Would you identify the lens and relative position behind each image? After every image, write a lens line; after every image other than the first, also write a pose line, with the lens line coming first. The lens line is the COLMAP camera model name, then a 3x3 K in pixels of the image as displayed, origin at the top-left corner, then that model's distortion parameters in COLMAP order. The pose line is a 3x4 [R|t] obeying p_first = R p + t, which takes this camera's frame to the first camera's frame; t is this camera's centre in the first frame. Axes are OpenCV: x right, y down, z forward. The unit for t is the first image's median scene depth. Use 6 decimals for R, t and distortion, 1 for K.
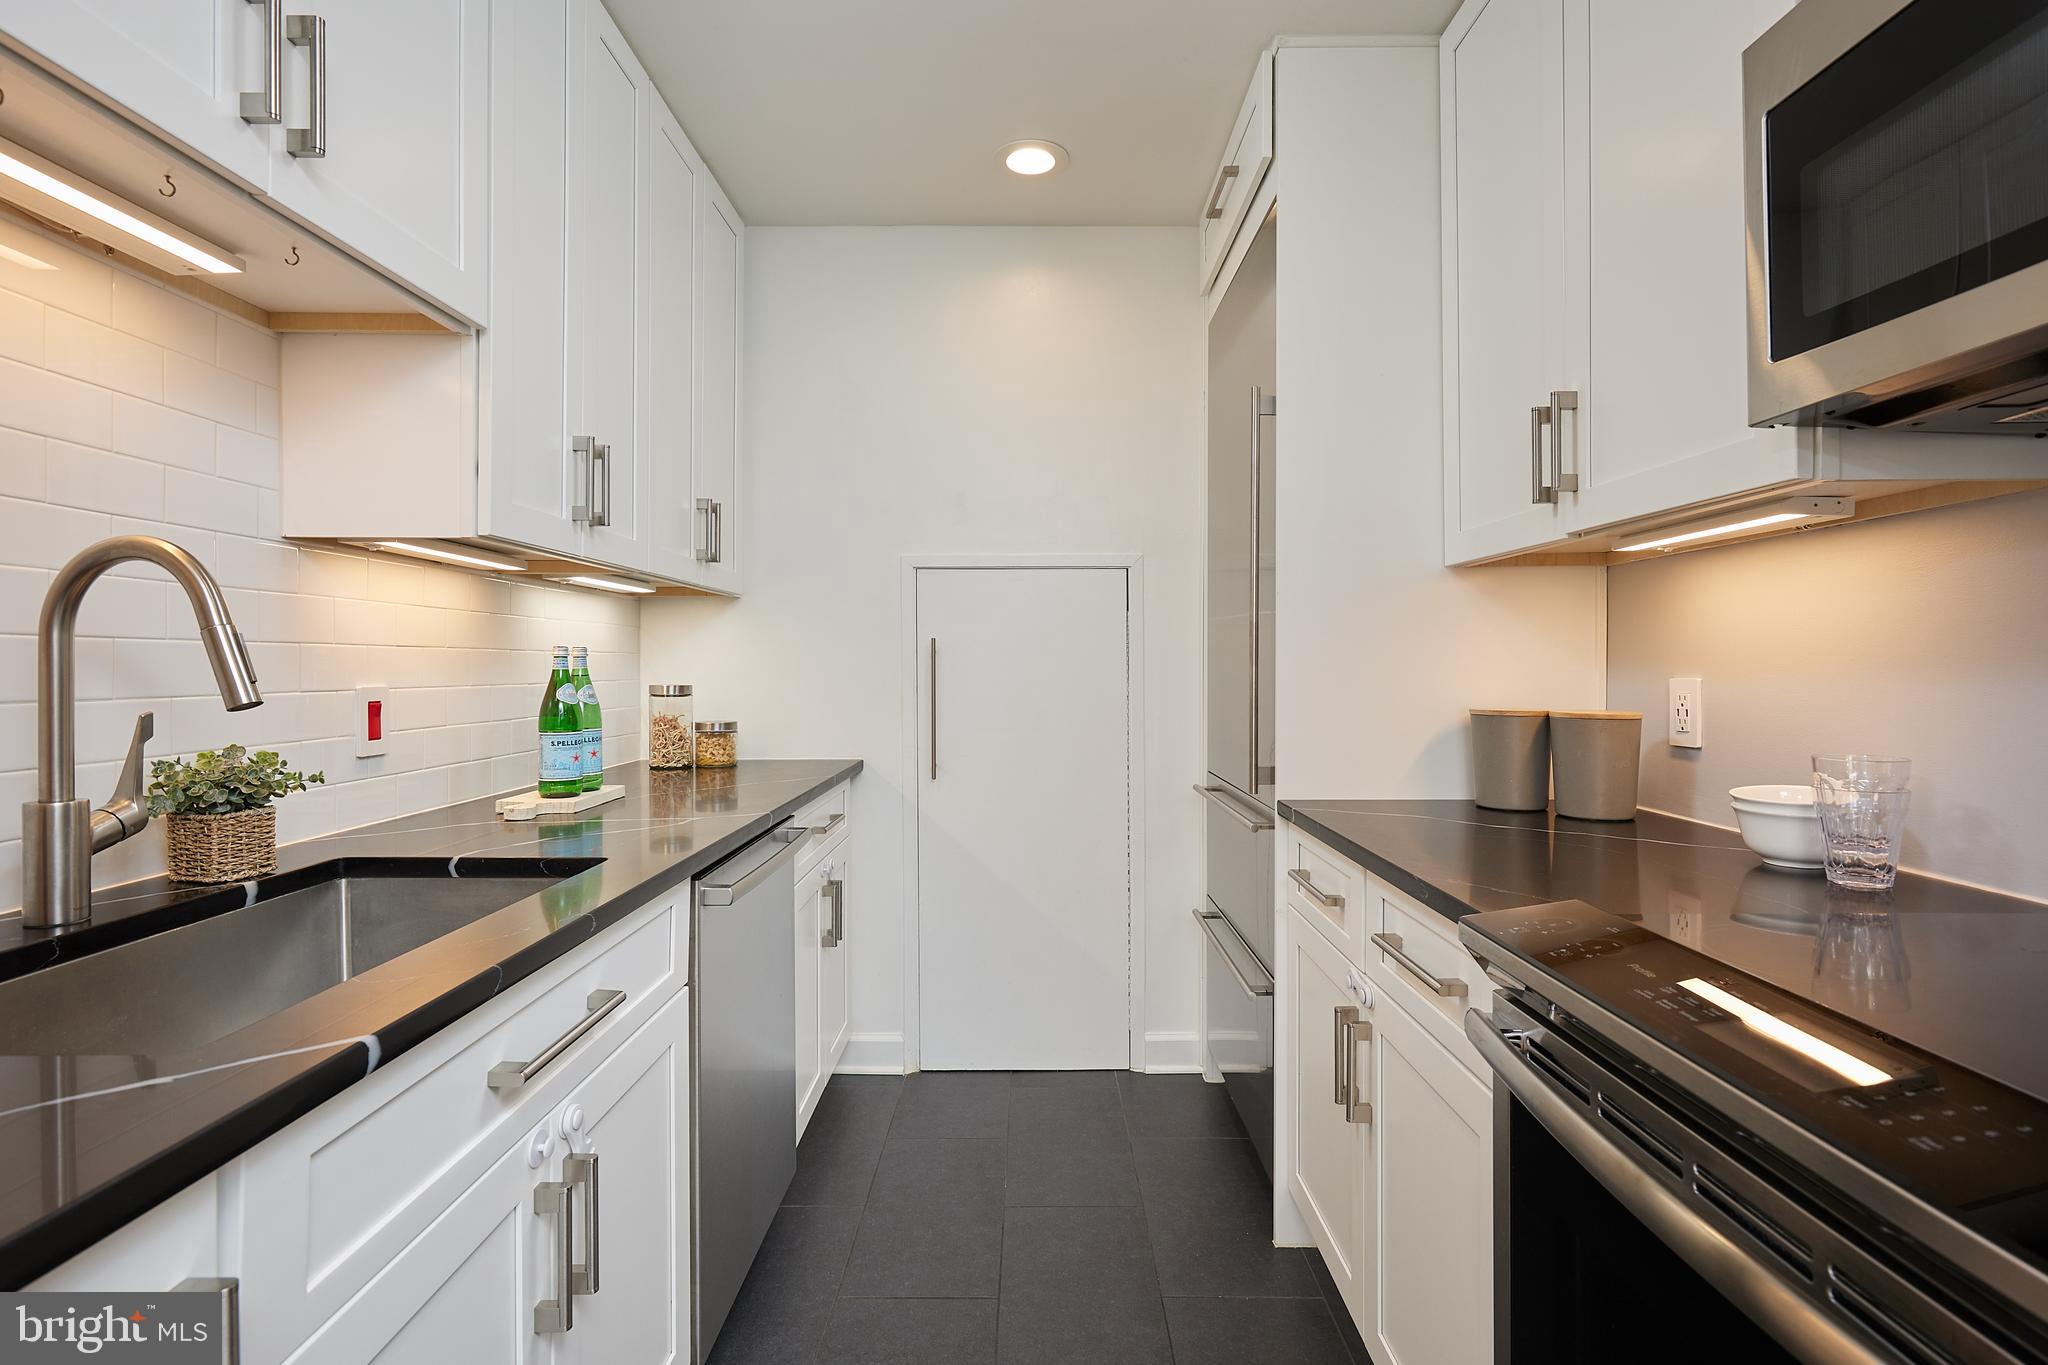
lens RADIAL K [[965.3, 0, 1025.5], [0, 965.3, 668.7], [0, 0, 1]] dist [-0.007136, 0.001659]
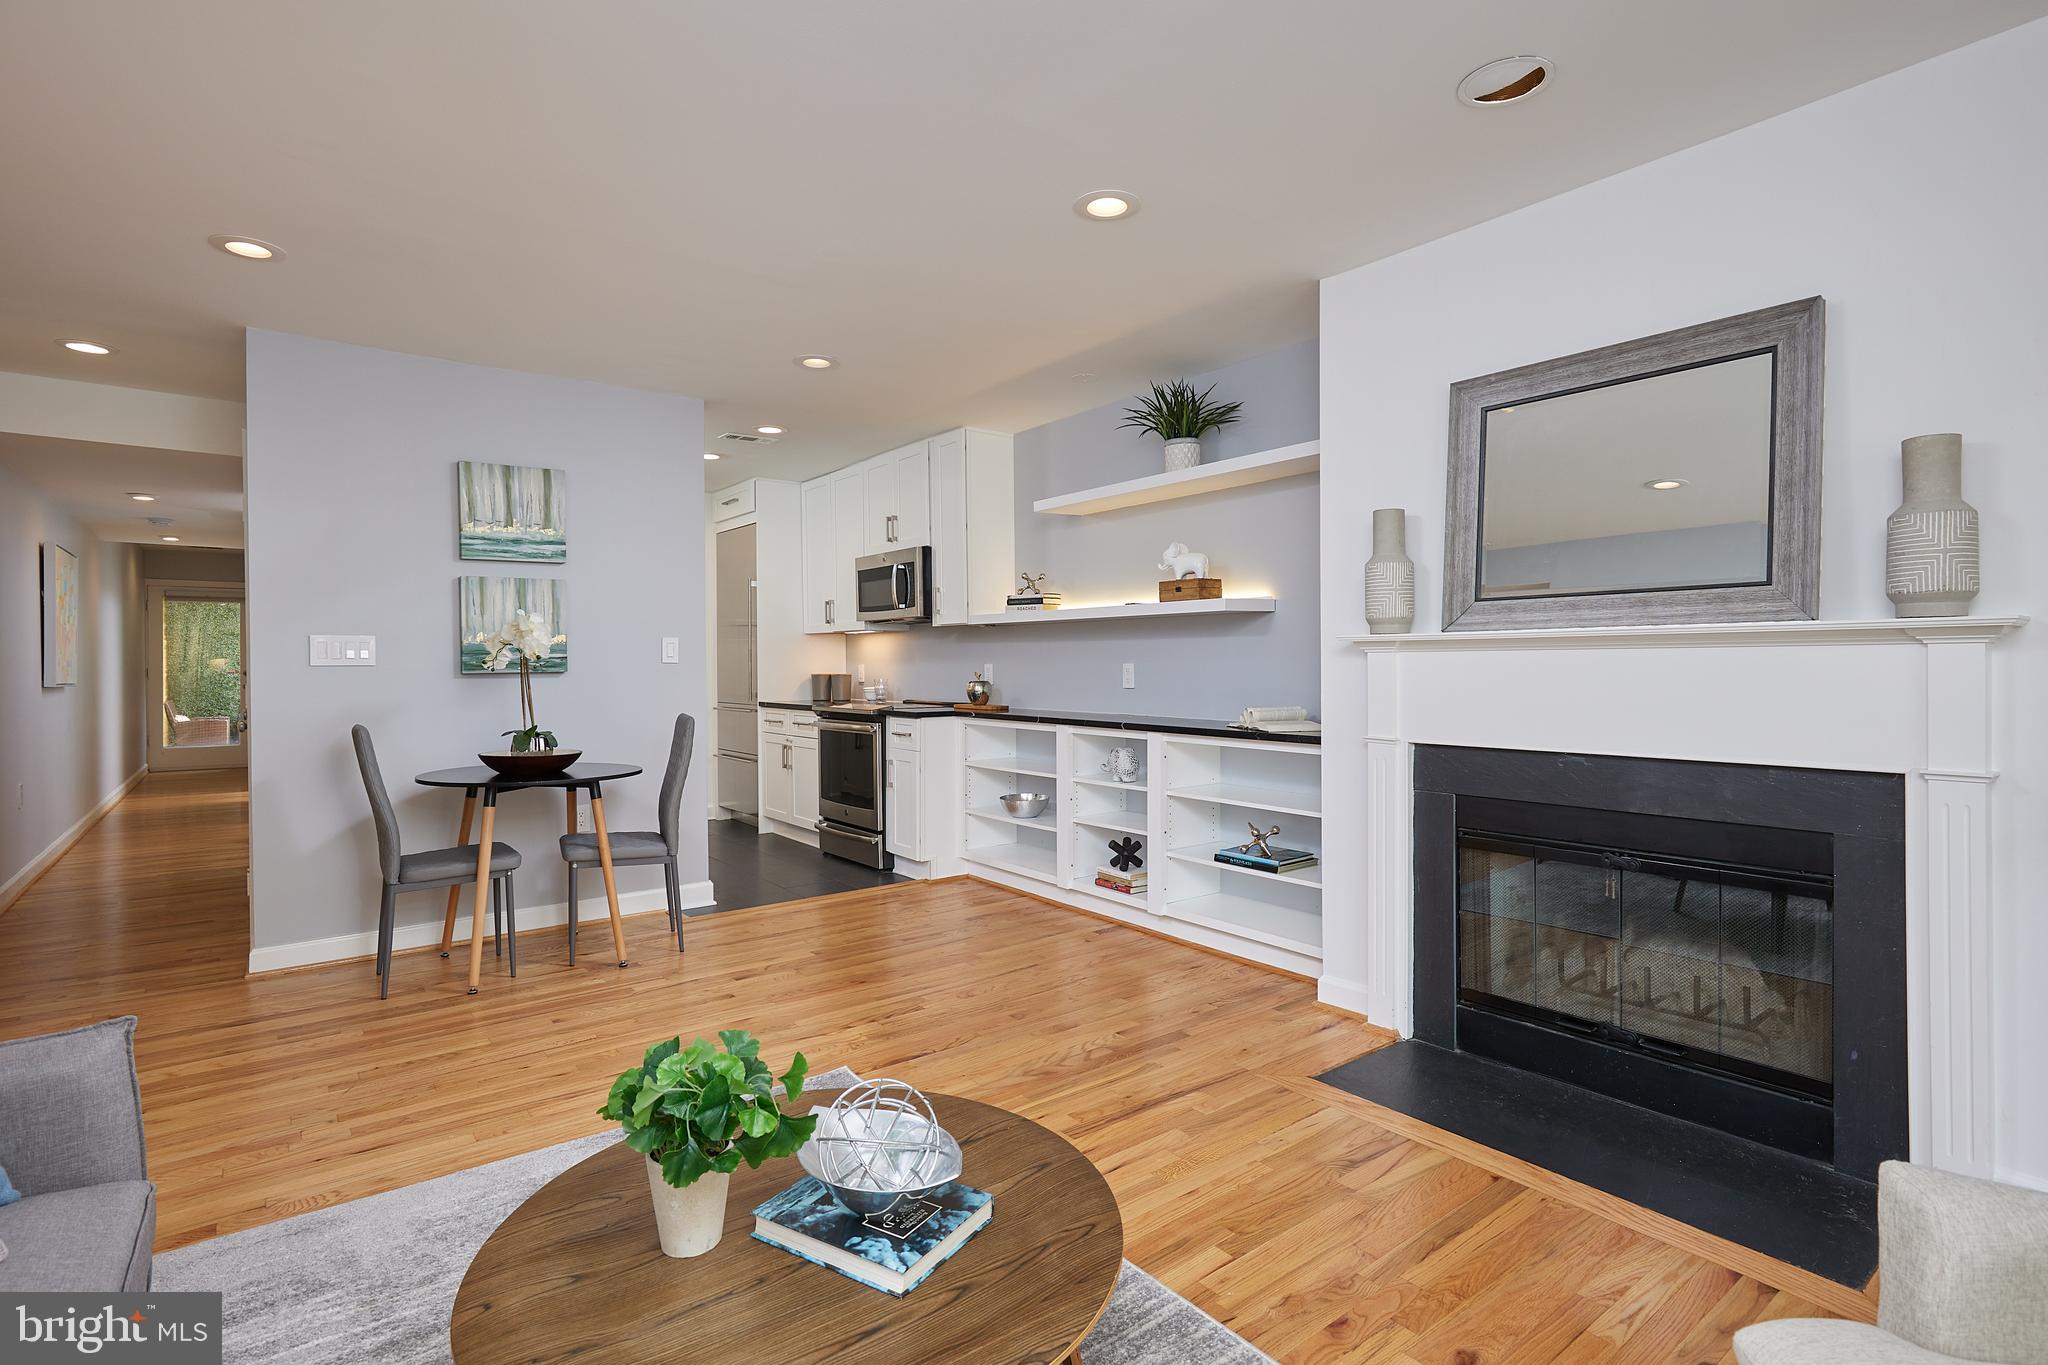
lens RADIAL K [[1002.4, 0, 1040.2], [0, 1002.4, 673.2], [0, 0, 1]] dist [-0.003846, 0.003219]
pose [[0.782281, -0.011950, 0.622812, -1.192582], [0.006487, 0.999918, 0.011038, 0.003524], [-0.622892, -0.004594, 0.782294, -2.443518]]
